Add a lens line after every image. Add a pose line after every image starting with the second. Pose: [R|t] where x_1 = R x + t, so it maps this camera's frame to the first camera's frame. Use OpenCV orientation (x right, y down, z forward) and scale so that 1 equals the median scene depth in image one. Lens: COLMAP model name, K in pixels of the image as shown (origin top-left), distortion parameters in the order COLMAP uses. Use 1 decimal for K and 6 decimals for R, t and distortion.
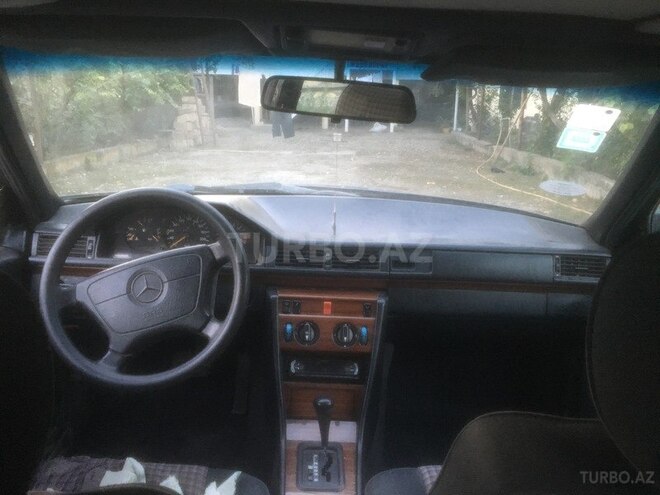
lens RADIAL K [[561.3, 0, 330.0], [0, 561.3, 247.5], [0, 0, 1]] dist [0.001390, -0.000208]
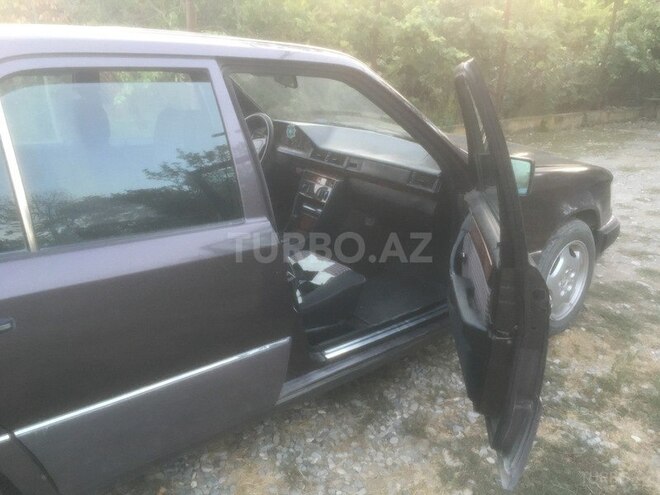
lens RADIAL K [[561.3, 0, 330.0], [0, 561.3, 247.5], [0, 0, 1]] dist [0.001390, -0.000208]
pose [[0.588905, 0.234270, -0.773504, 0.242854], [-0.191818, 0.970236, 0.147813, 0.005507], [0.785109, 0.061324, 0.616314, -0.025792]]
